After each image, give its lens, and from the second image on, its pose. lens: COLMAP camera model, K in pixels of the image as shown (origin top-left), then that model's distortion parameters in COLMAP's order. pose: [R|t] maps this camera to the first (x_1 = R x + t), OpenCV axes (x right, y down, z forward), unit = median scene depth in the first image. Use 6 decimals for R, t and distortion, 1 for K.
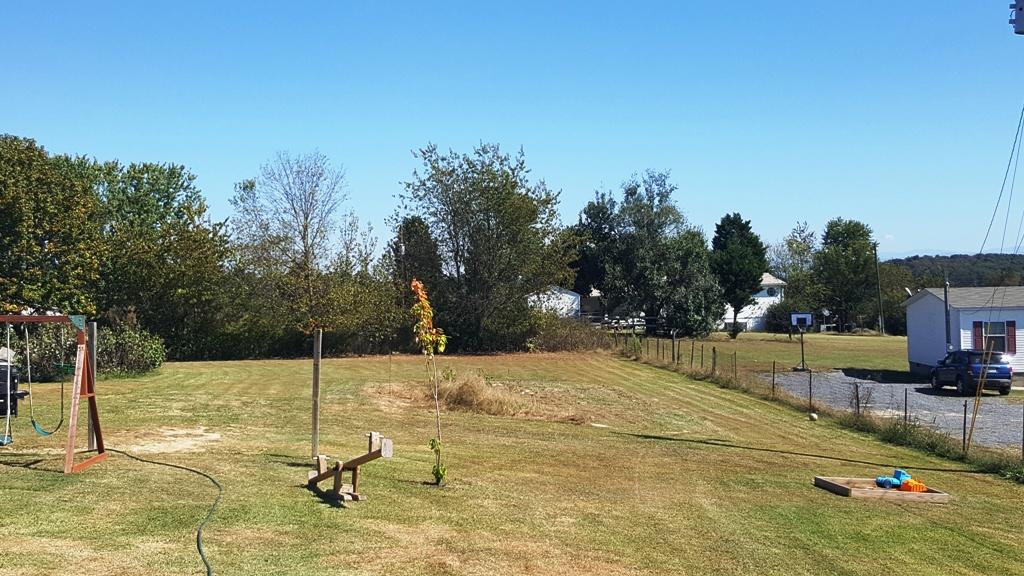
lens RADIAL K [[666.8, 0, 512.2], [0, 666.8, 282.2], [0, 0, 1]] dist [-0.000733, -0.001075]
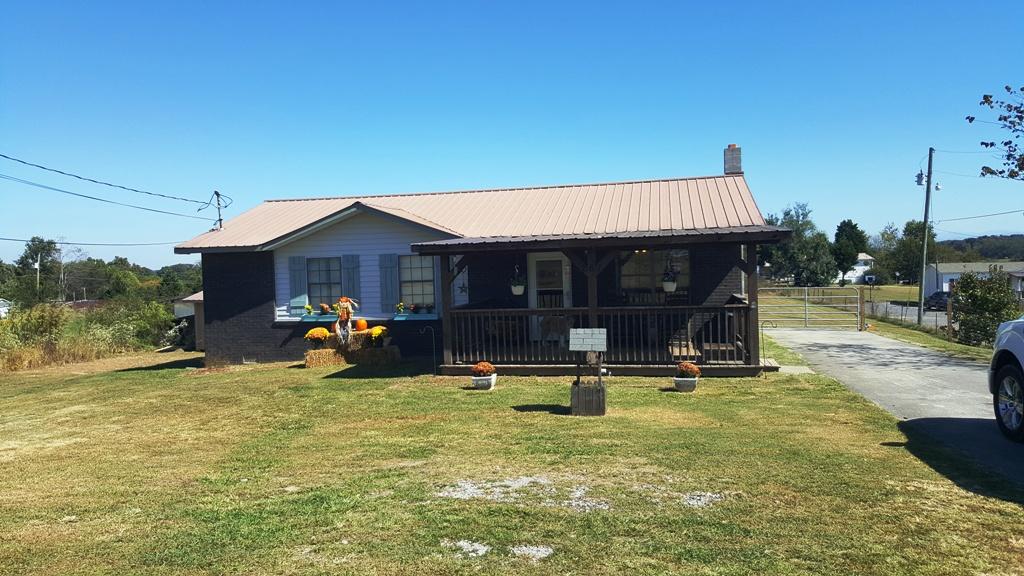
lens RADIAL K [[666.8, 0, 512.2], [0, 666.8, 282.2], [0, 0, 1]] dist [-0.000733, -0.001075]
pose [[0.974930, -0.004251, -0.222470, -0.175544], [0.018429, 0.997925, 0.061692, -0.069566], [0.221746, -0.064245, 0.972986, -1.105187]]
